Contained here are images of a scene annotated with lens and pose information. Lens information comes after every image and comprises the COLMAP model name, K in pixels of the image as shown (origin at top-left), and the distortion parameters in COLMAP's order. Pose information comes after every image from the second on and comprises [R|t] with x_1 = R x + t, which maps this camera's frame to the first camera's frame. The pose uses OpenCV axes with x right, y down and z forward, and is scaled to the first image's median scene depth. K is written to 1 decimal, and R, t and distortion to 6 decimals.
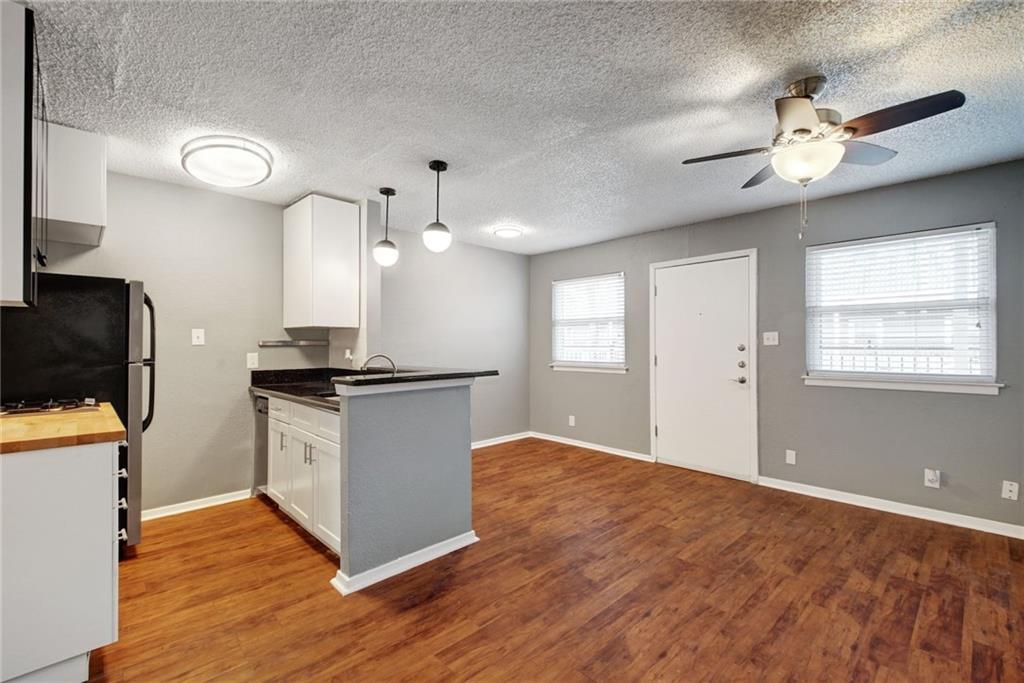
lens RADIAL K [[446.6, 0, 523.1], [0, 446.6, 338.3], [0, 0, 1]] dist [0.015090, -0.007744]
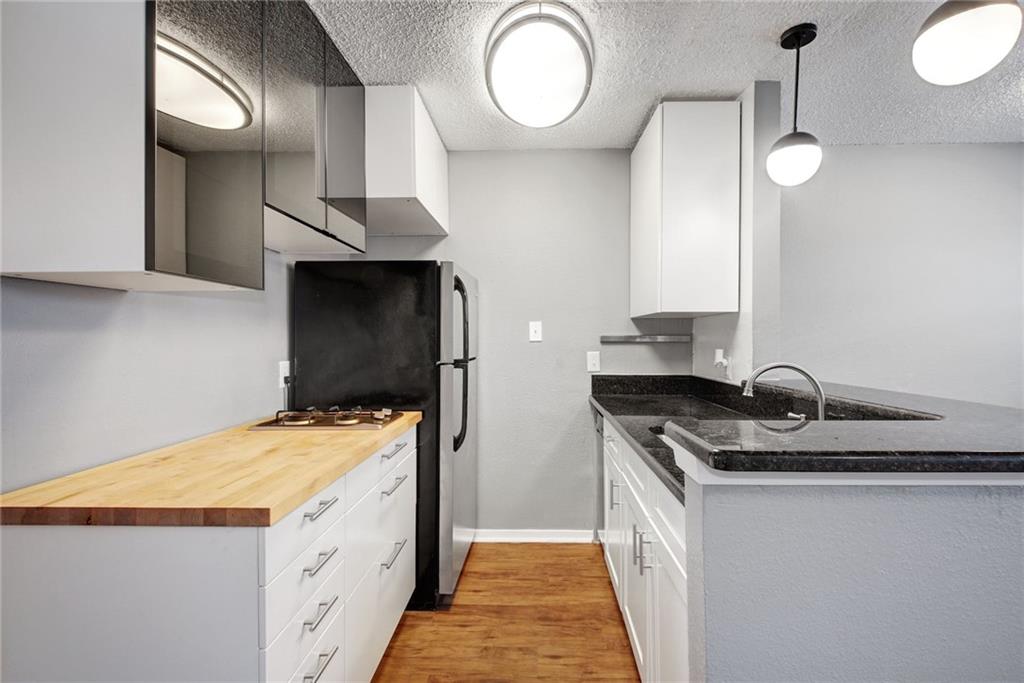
lens RADIAL K [[446.6, 0, 524.8], [0, 446.6, 336.4], [0, 0, 1]] dist [0.015090, -0.007744]
pose [[0.696726, -0.003995, -0.717326, -0.153099], [0.009018, 0.999954, 0.003191, 0.003626], [0.717280, -0.008692, 0.696730, 0.422992]]
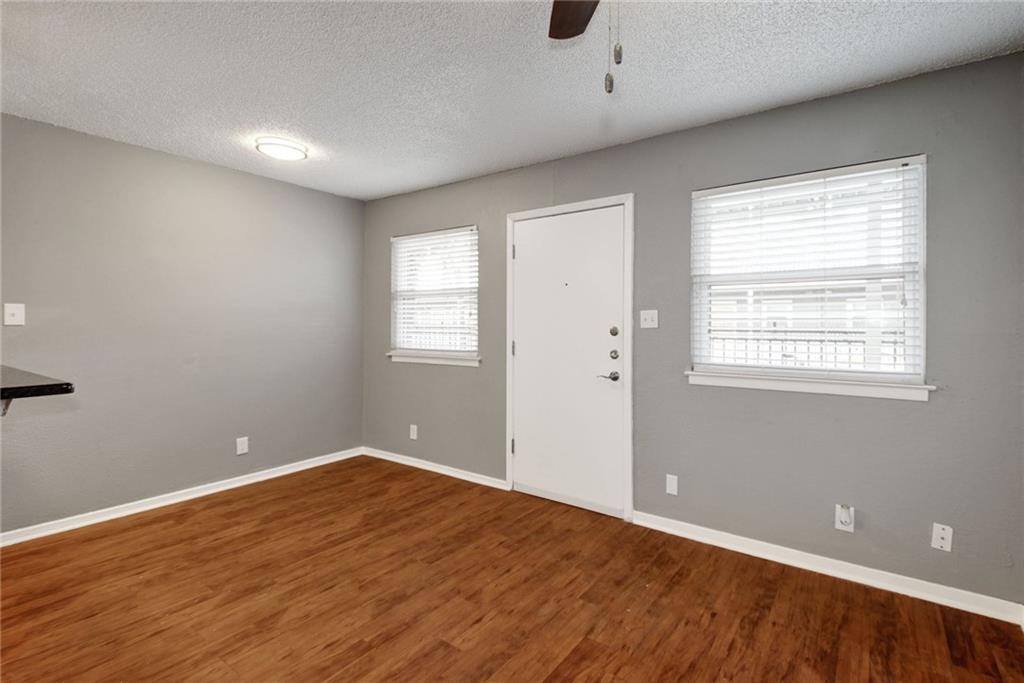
lens RADIAL K [[468.8, 0, 555.4], [0, 468.8, 321.0], [0, 0, 1]] dist [0.019534, -0.005850]
pose [[0.978817, 0.004780, 0.204683, 0.285856], [-0.005920, 0.999970, 0.004957, 0.000544], [-0.204653, -0.006064, 0.978816, 0.337071]]
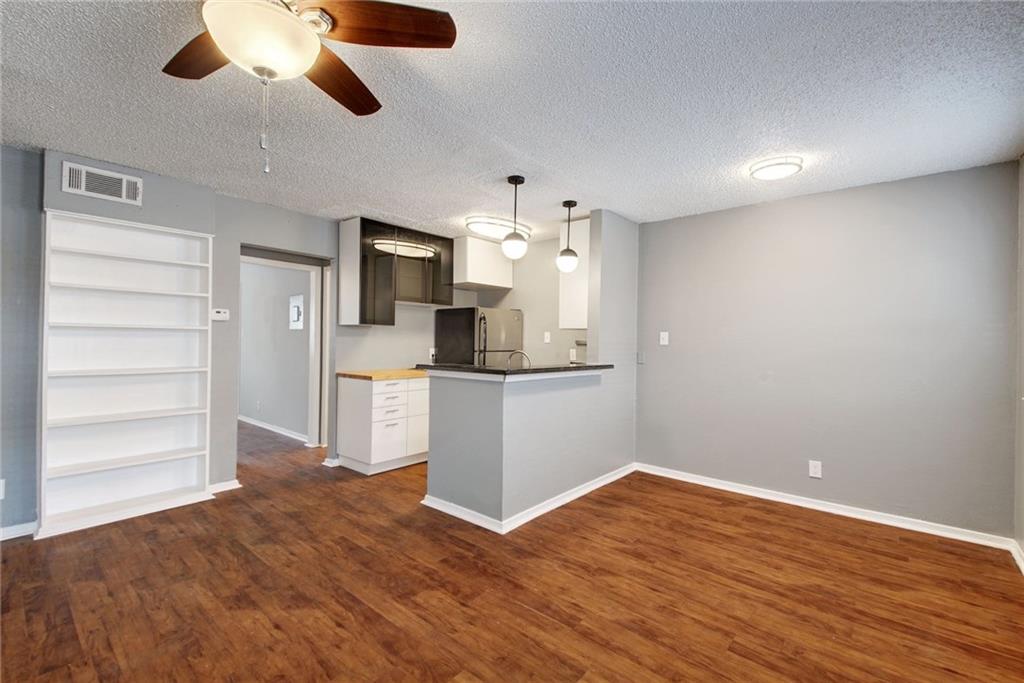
lens RADIAL K [[446.6, 0, 519.4], [0, 446.6, 337.6], [0, 0, 1]] dist [0.015090, -0.007744]
pose [[0.094514, -0.003870, -0.995516, 0.760277], [-0.004339, 0.999981, -0.004299, 0.004530], [0.995514, 0.004726, 0.094495, 0.773902]]
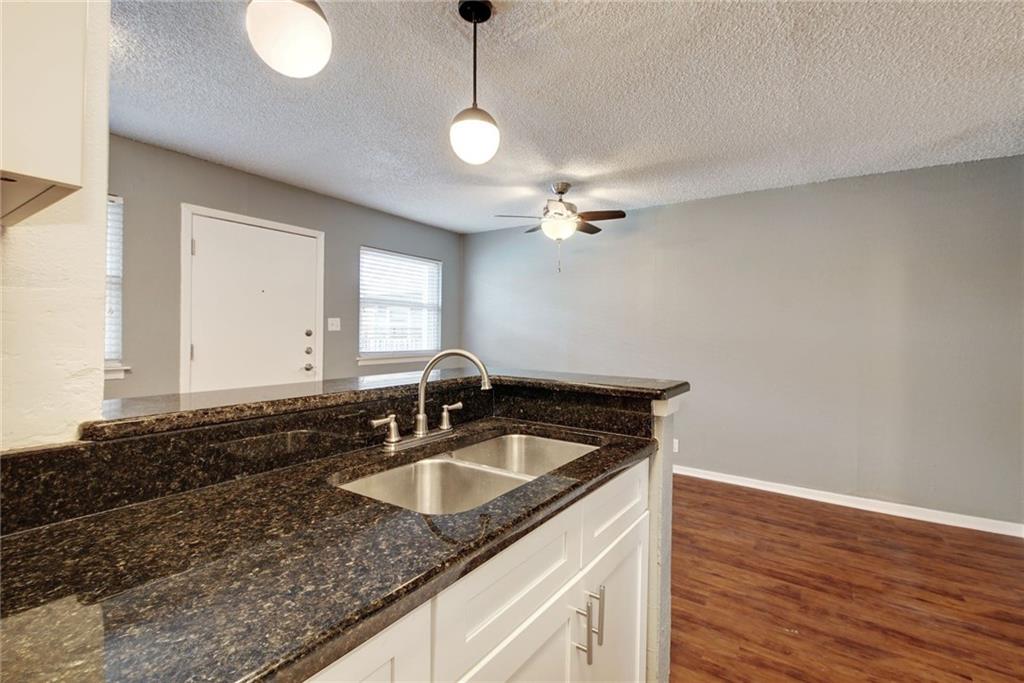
lens RADIAL K [[468.8, 0, 525.0], [0, 468.8, 325.7], [0, 0, 1]] dist [0.019534, -0.005850]
pose [[-0.212810, 0.013828, 0.976996, -0.676932], [-0.024037, 0.999523, -0.019383, 0.016051], [-0.976798, -0.027609, -0.212377, 0.908524]]
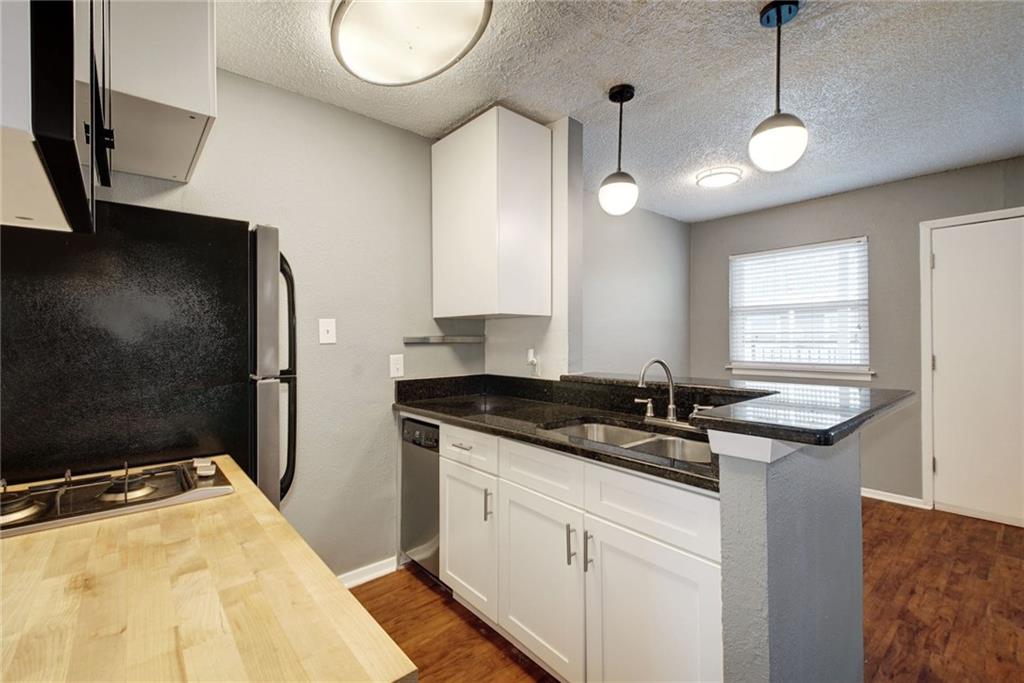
lens RADIAL K [[446.6, 0, 525.2], [0, 446.6, 337.7], [0, 0, 1]] dist [0.015090, -0.007744]
pose [[0.998342, -0.004227, -0.057401, -0.400263], [0.004760, 0.999947, 0.009155, 0.002243], [0.057359, -0.009413, 0.998309, 0.367595]]
